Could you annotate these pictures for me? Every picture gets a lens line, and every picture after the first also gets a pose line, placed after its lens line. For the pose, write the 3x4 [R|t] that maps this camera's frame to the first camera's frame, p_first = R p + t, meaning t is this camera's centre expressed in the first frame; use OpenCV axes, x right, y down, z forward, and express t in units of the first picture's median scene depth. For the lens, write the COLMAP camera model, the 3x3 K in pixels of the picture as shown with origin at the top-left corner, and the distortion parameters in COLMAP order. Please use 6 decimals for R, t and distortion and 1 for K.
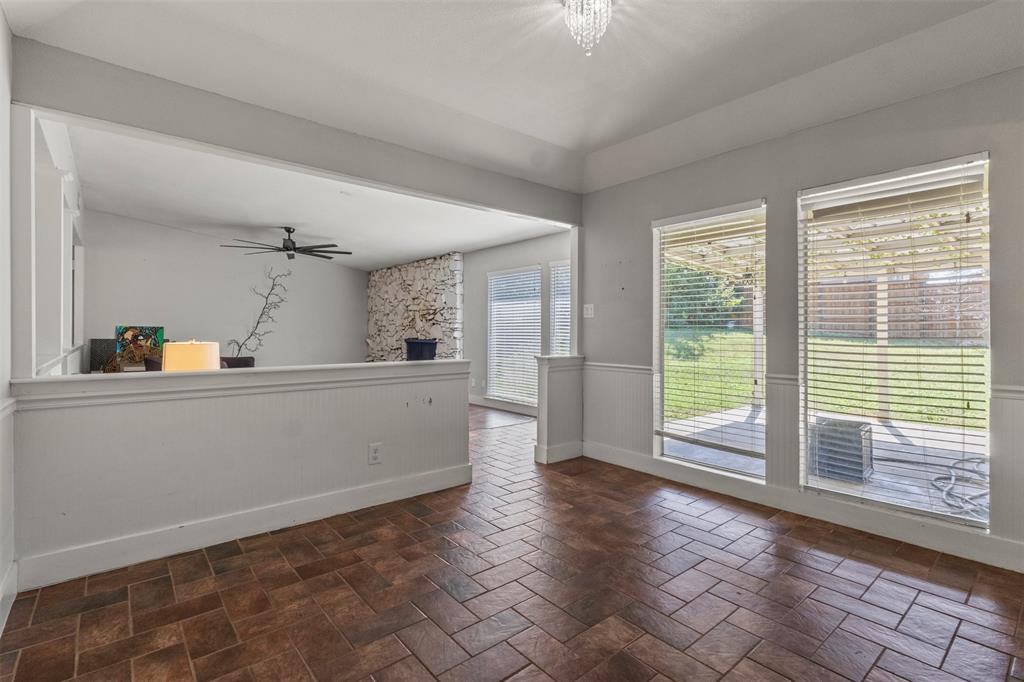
lens RADIAL K [[471.4, 0, 512.0], [0, 471.4, 341.0], [0, 0, 1]] dist [0.001481, 0.000284]
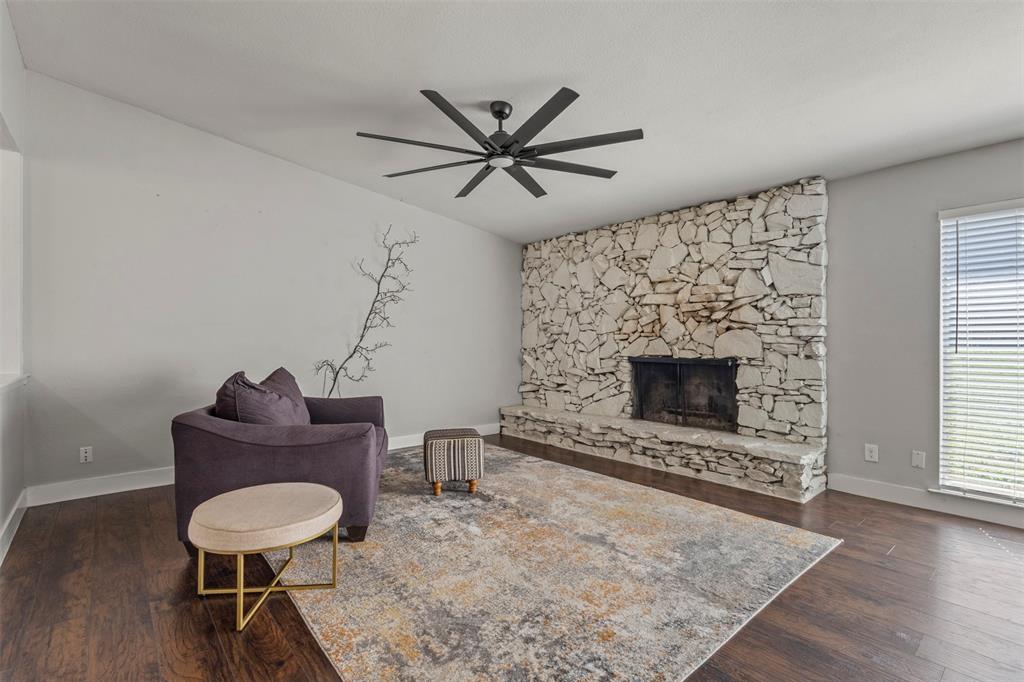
lens RADIAL K [[471.4, 0, 512.0], [0, 471.4, 341.0], [0, 0, 1]] dist [0.001481, 0.000284]
pose [[0.999967, -0.003671, 0.007182, -0.391674], [0.003802, 0.999824, -0.018373, -0.013969], [-0.007113, 0.018400, 0.999805, 0.478111]]
